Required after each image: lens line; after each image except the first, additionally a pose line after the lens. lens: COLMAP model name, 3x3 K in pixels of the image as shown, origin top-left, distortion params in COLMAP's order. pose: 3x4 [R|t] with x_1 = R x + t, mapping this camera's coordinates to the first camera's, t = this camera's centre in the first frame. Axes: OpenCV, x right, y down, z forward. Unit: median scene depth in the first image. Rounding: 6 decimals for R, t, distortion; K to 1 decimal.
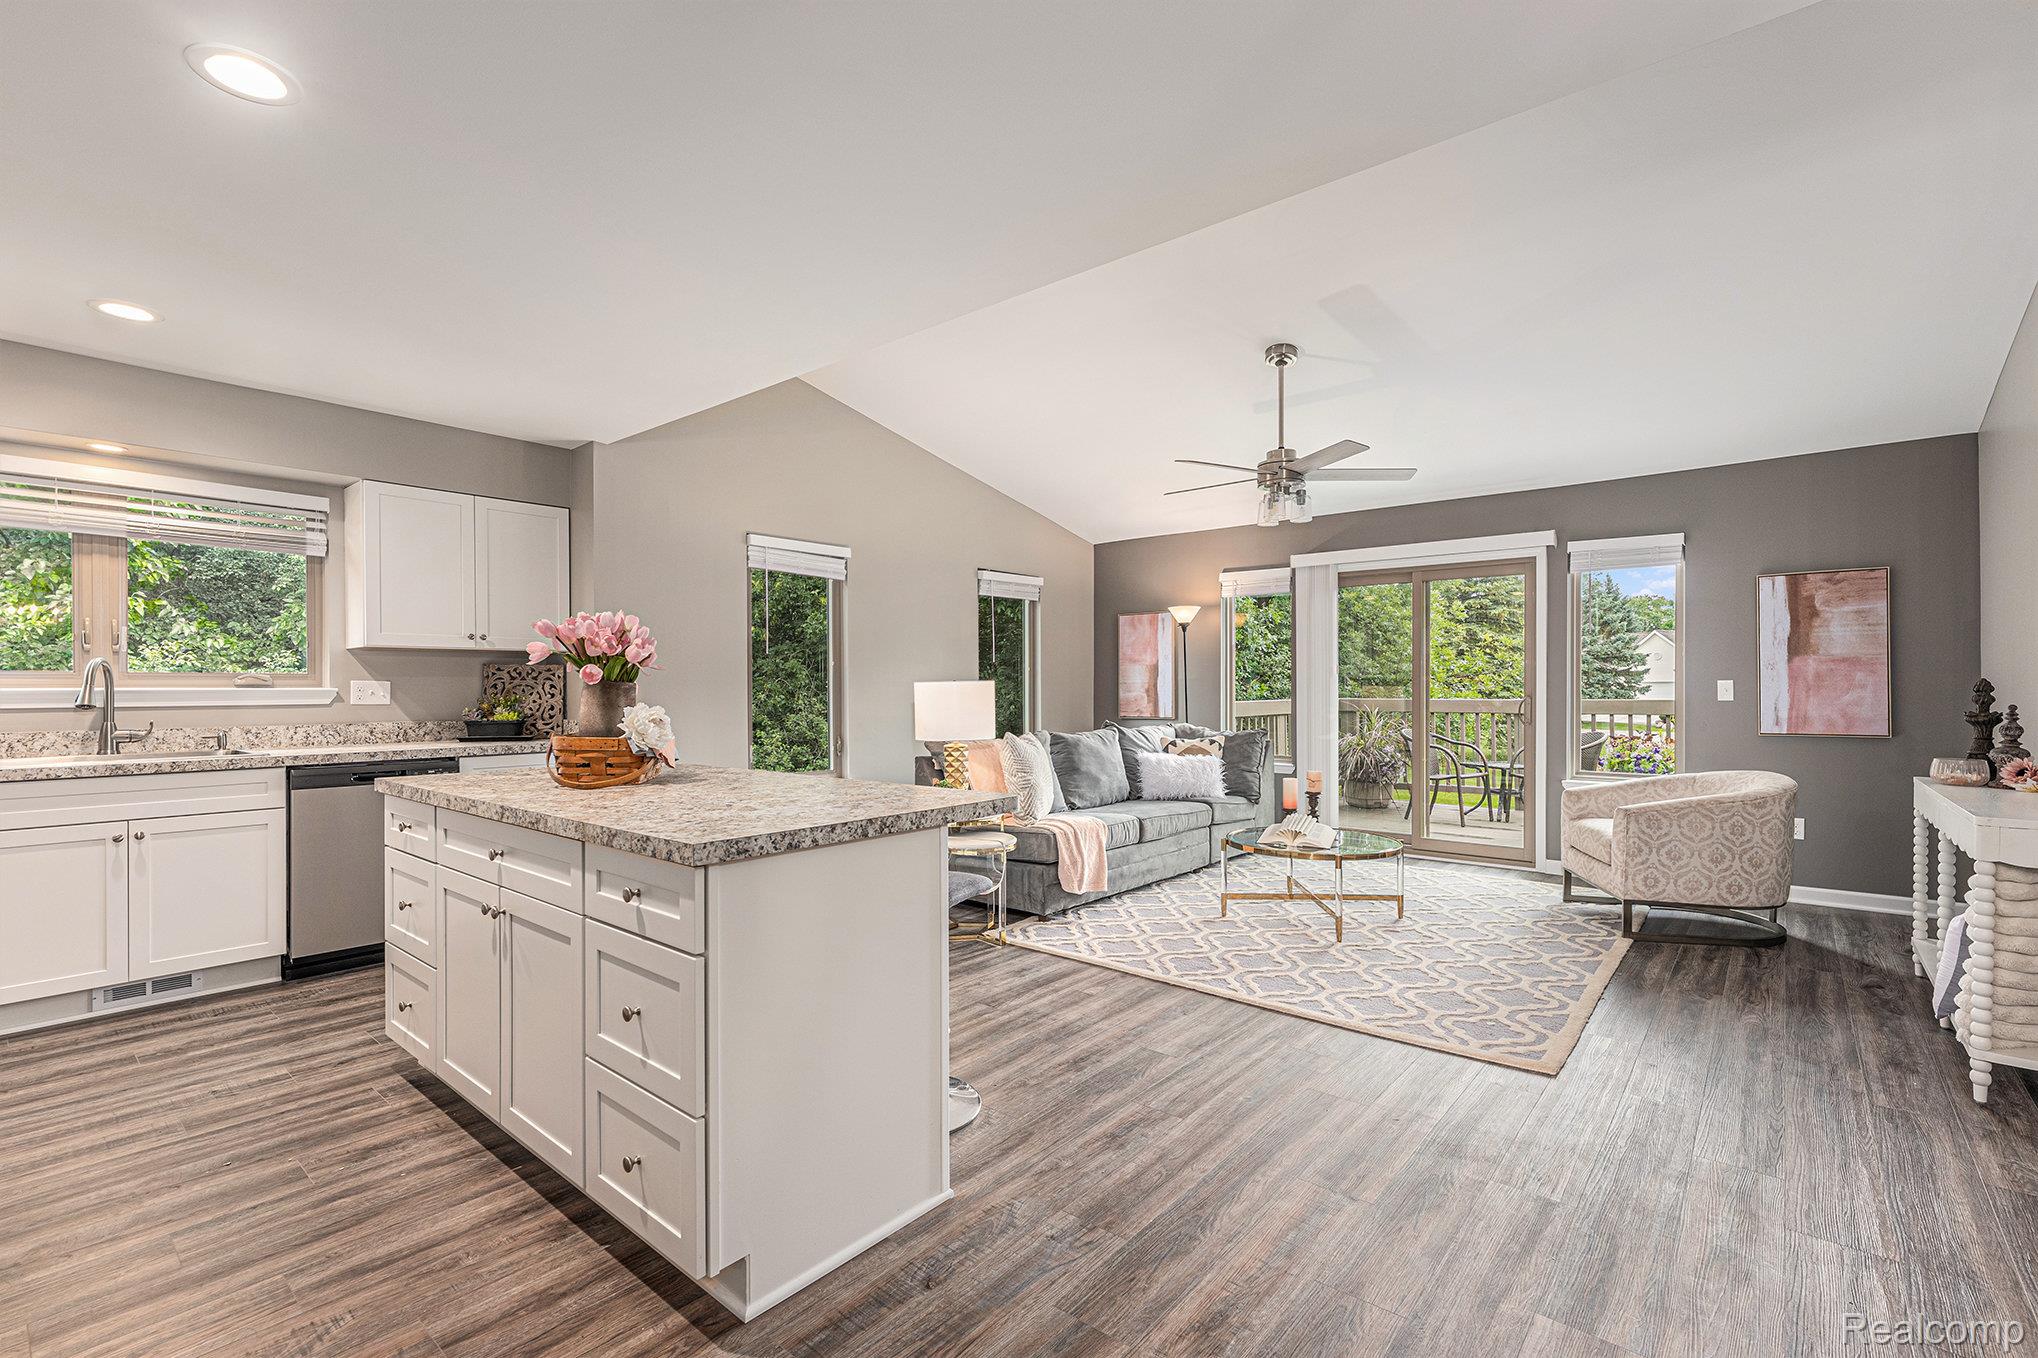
lens RADIAL K [[907.5, 0, 1022.9], [0, 907.5, 695.4], [0, 0, 1]] dist [0.000130, -0.000293]
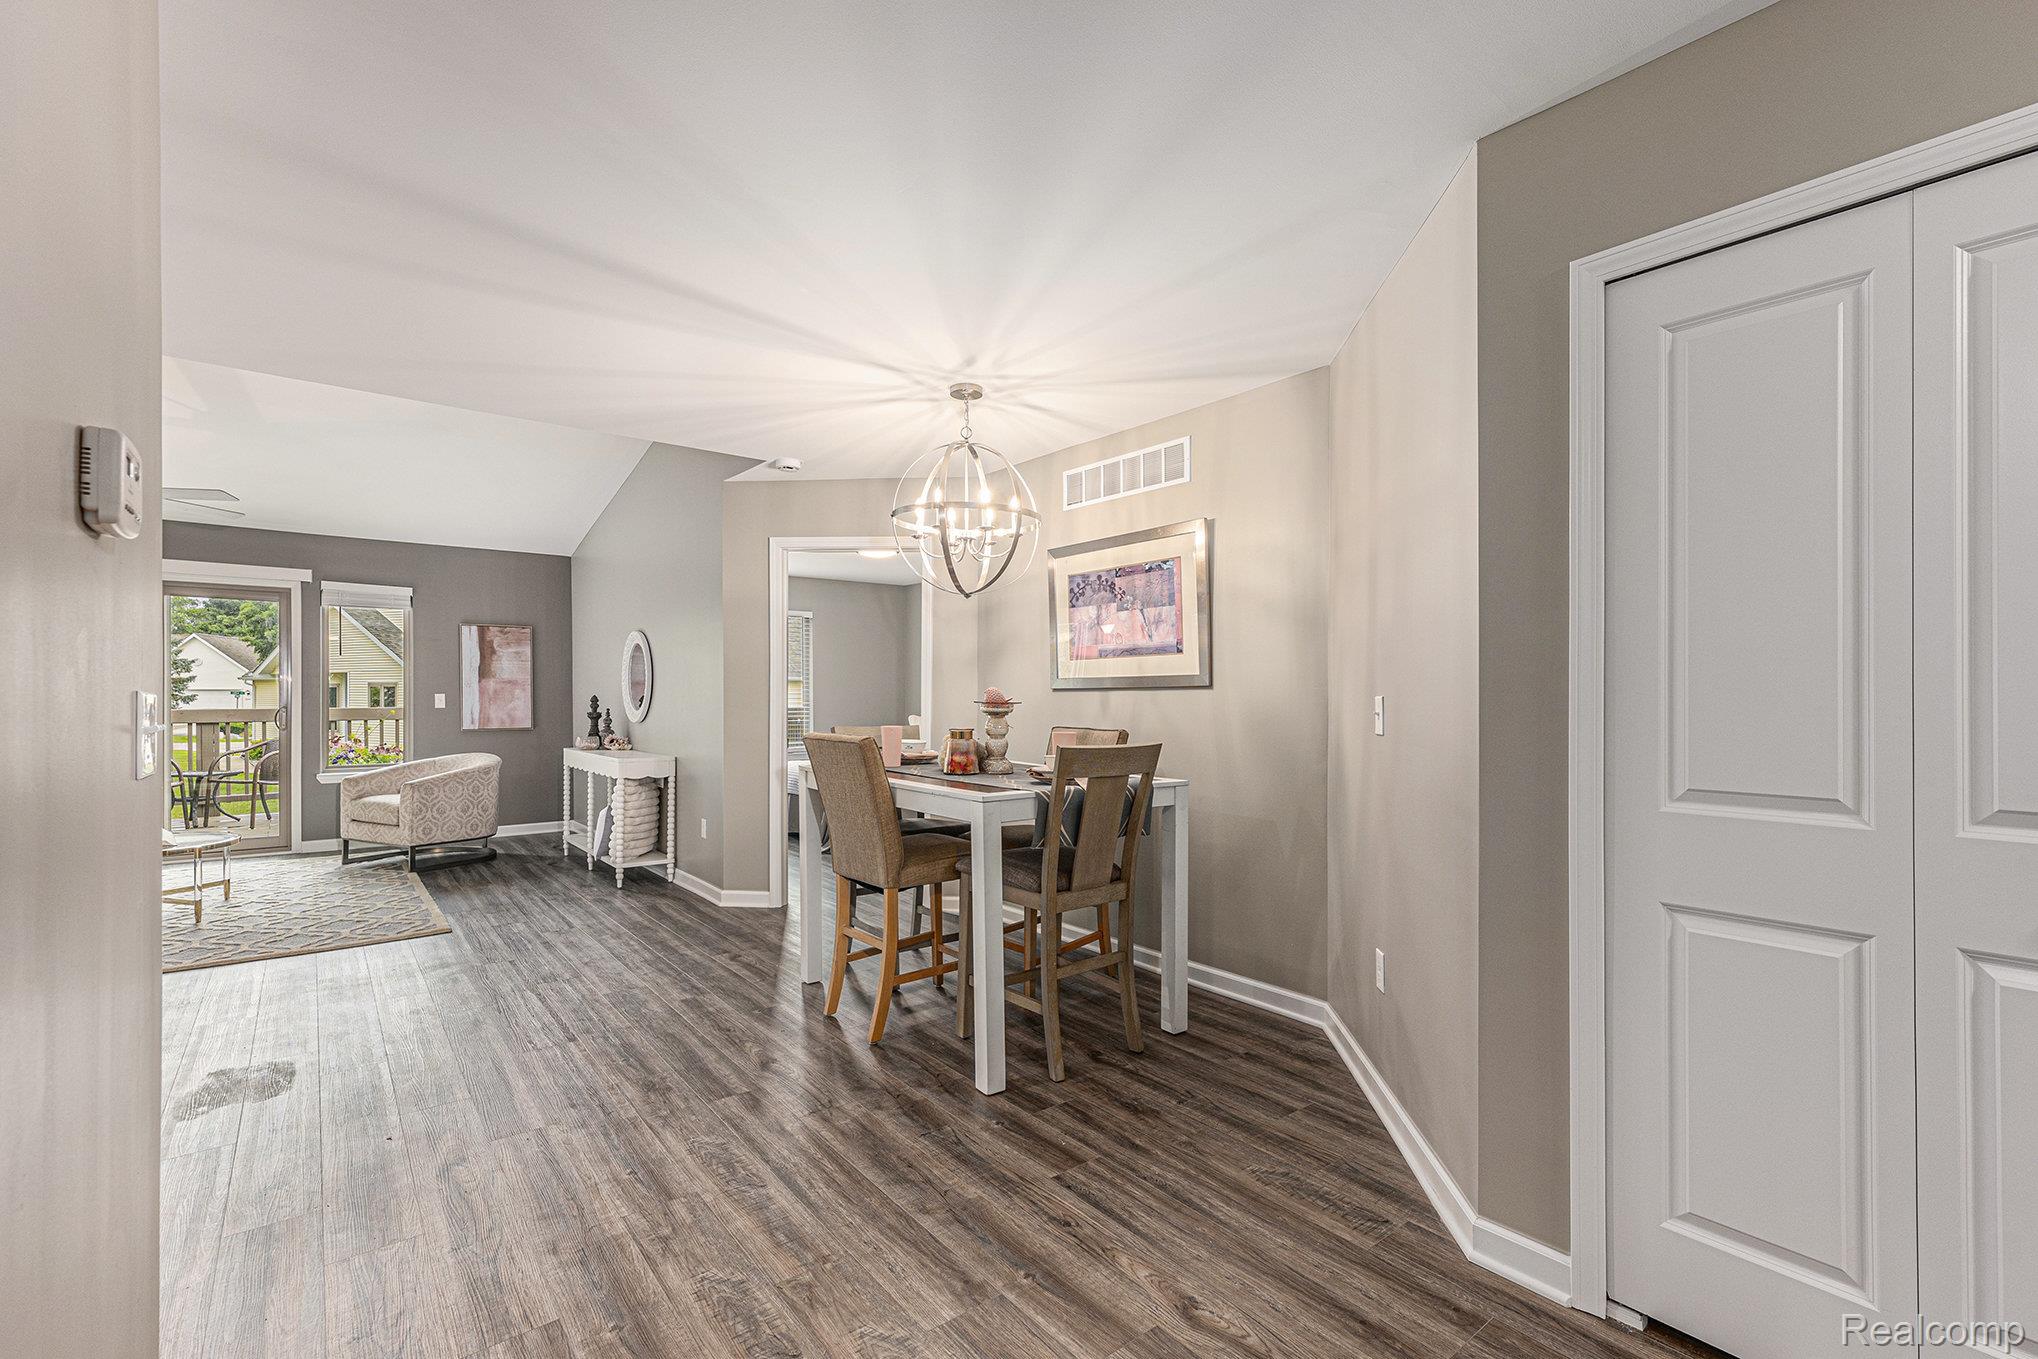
lens RADIAL K [[872.9, 0, 975.3], [0, 872.9, 695.0], [0, 0, 1]] dist [-0.000312, -0.000013]
pose [[0.241116, 0.003971, 0.970488, -0.483774], [0.006156, 0.999965, -0.005621, -0.002303], [-0.970477, 0.007330, 0.241083, -0.214664]]
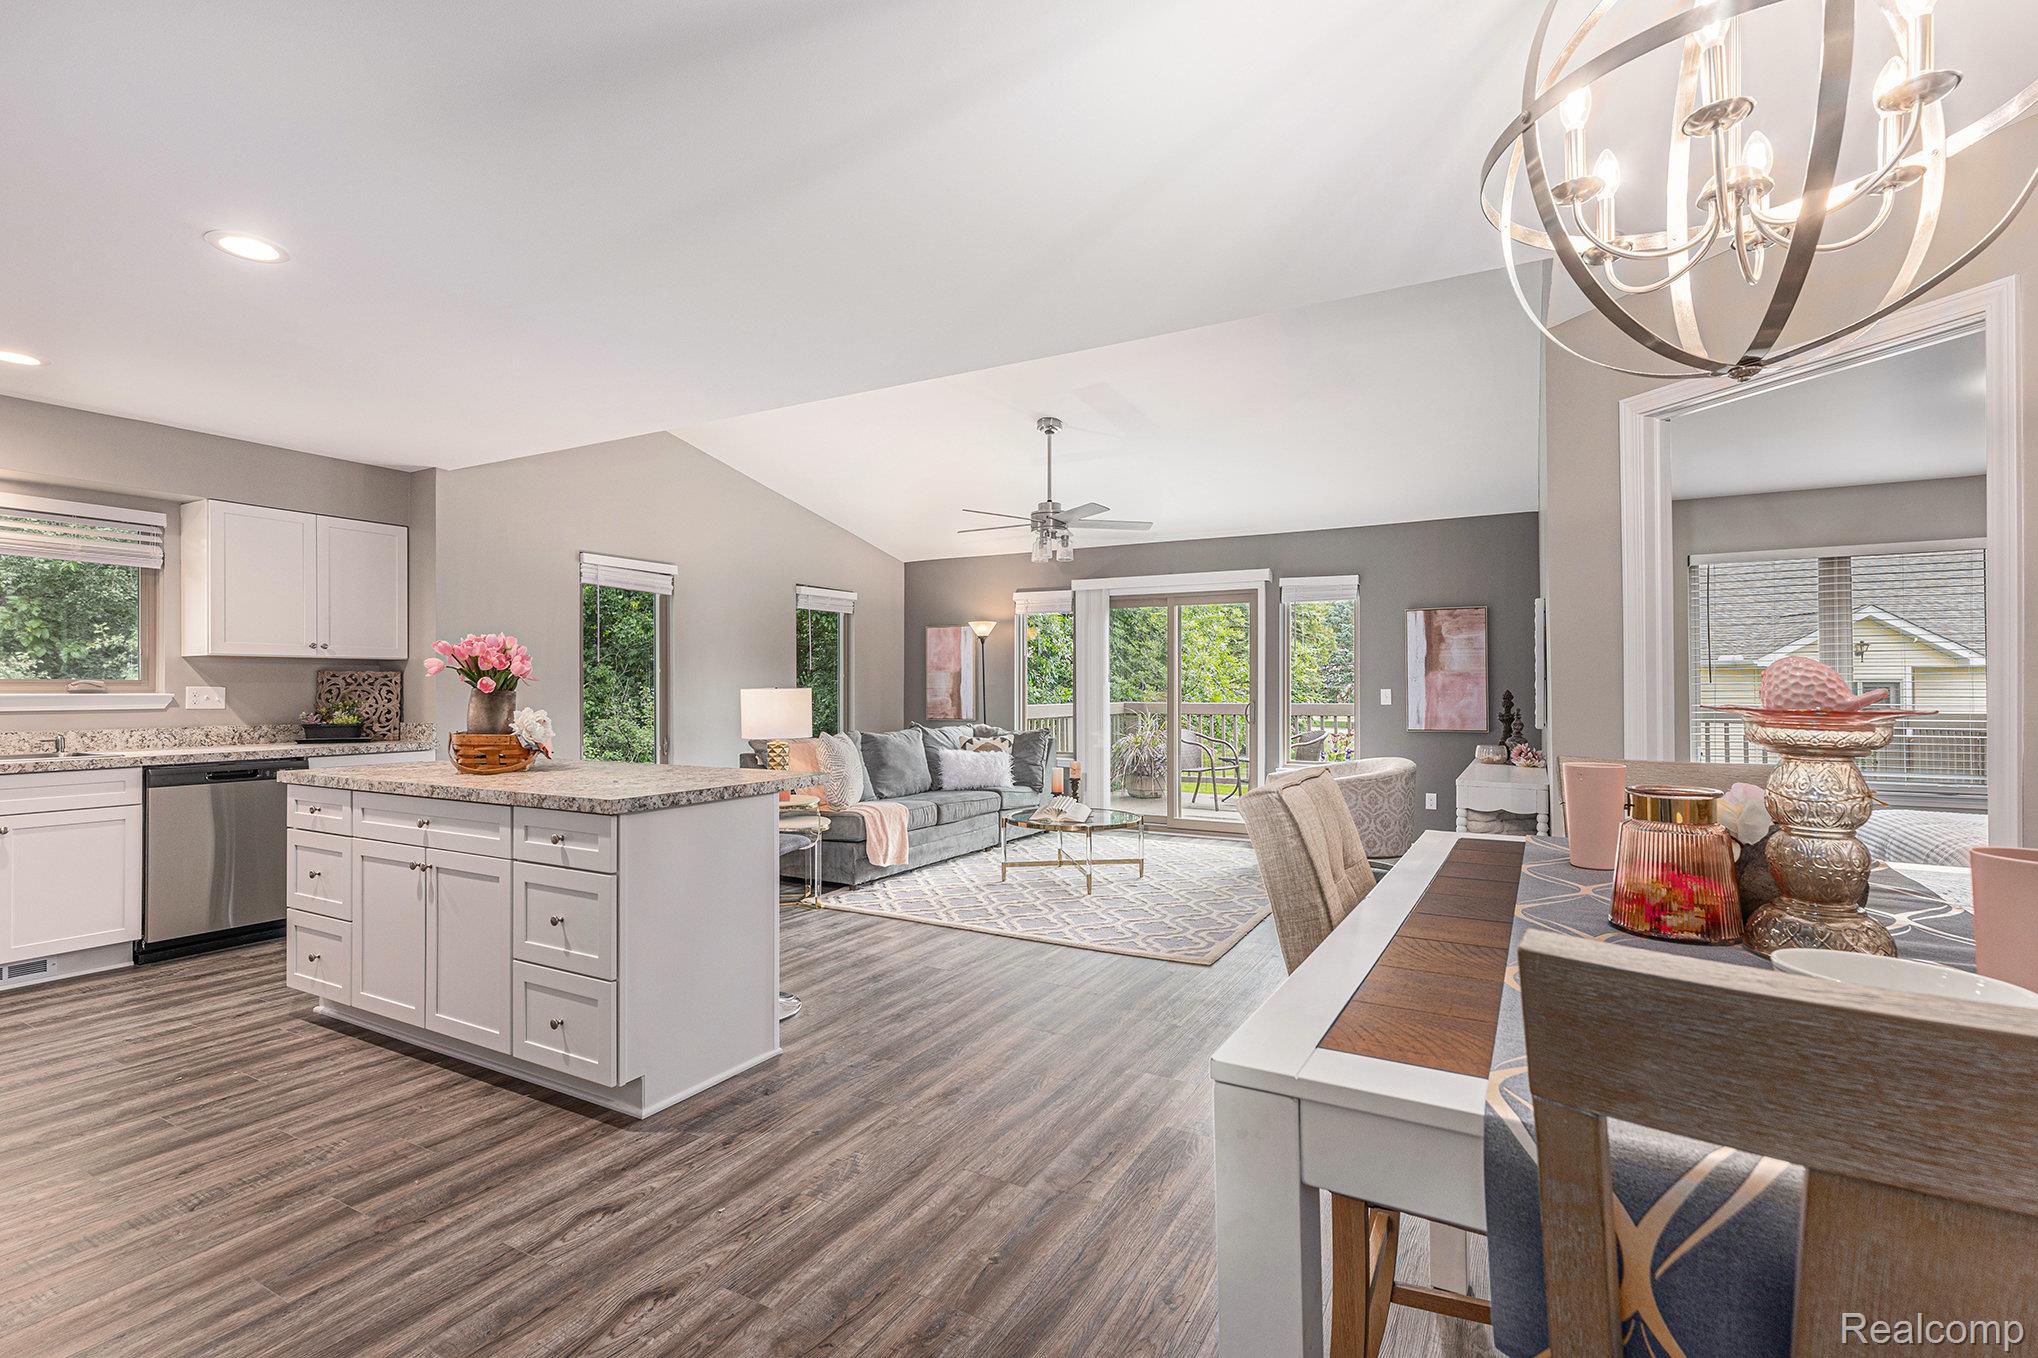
lens RADIAL K [[907.5, 0, 1022.9], [0, 907.5, 695.4], [0, 0, 1]] dist [0.000130, -0.000293]
pose [[0.980446, 0.001624, 0.196780, 0.006263], [-0.000953, 0.999993, -0.003507, -0.003102], [-0.196785, 0.003251, 0.980441, -0.231685]]
